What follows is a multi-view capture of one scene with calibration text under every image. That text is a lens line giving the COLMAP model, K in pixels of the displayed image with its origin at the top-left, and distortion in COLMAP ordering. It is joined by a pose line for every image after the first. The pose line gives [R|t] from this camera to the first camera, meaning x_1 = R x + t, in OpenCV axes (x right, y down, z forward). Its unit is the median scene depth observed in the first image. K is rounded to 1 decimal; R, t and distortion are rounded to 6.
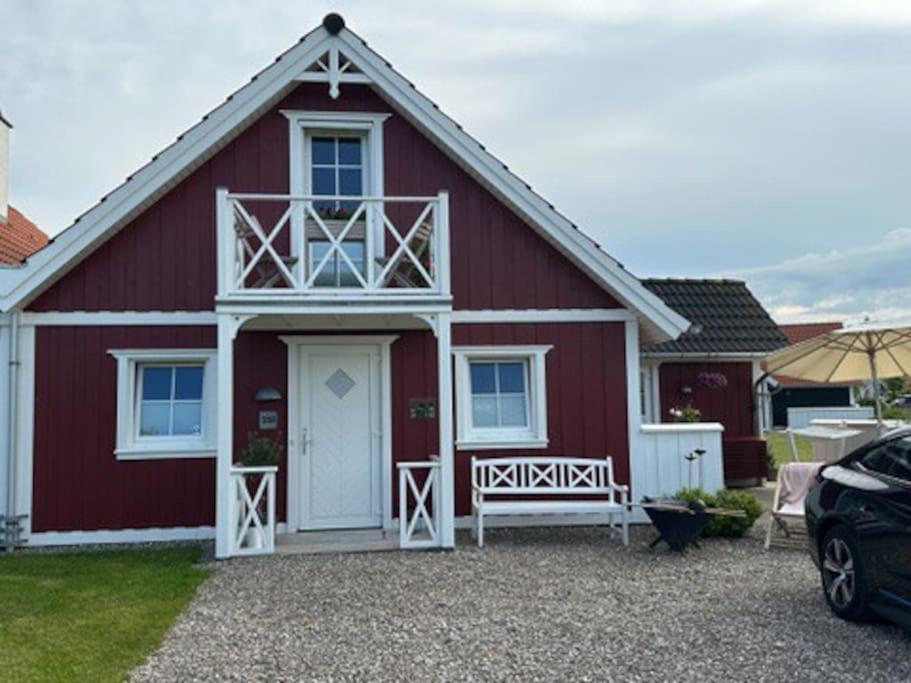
lens RADIAL K [[851.2, 0, 455.5], [0, 851.2, 341.5], [0, 0, 1]] dist [0.175552, -0.354798]
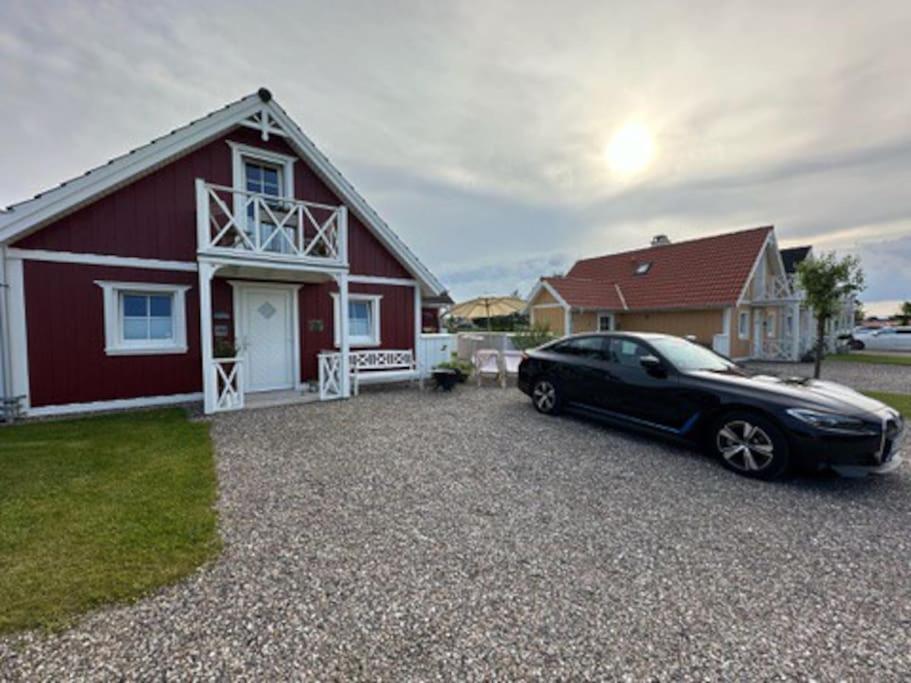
lens RADIAL K [[359.0, 0, 455.5], [0, 359.0, 341.5], [0, 0, 1]] dist [-0.001896, -0.000339]
pose [[0.878347, -0.003697, 0.478009, -0.155376], [-0.051052, 0.993526, 0.101491, 0.018723], [-0.475290, -0.113548, 0.872472, 0.172665]]
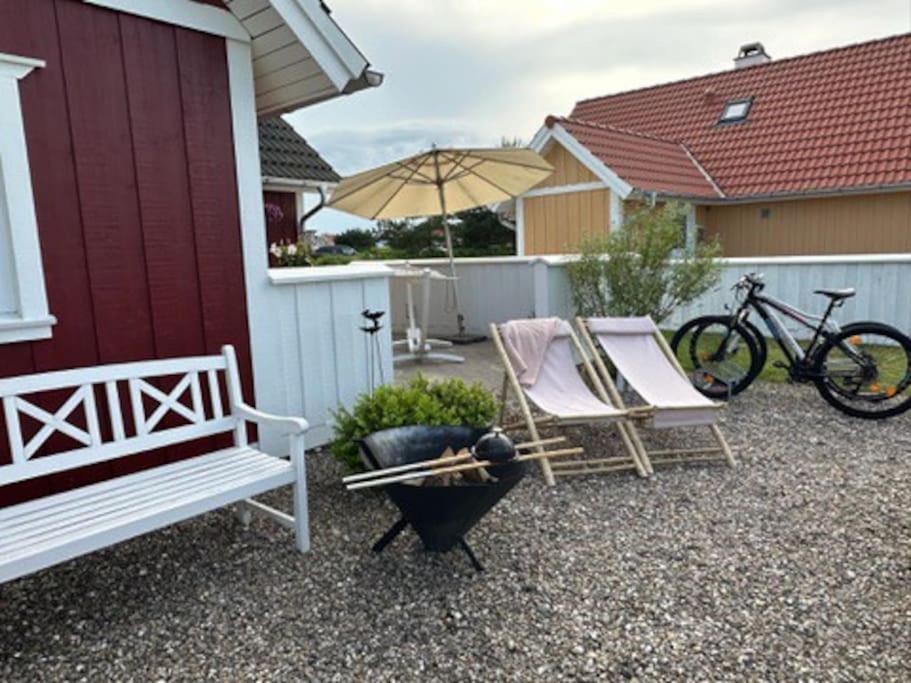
lens RADIAL K [[638.1, 0, 474.5], [0, 638.1, 341.6], [0, 0, 1]] dist [-0.002488, -0.000906]
pose [[0.721392, -0.106203, 0.684335, 0.051506], [-0.033383, 0.981689, 0.187541, 0.070438], [-0.691722, -0.158136, 0.704637, 0.712697]]
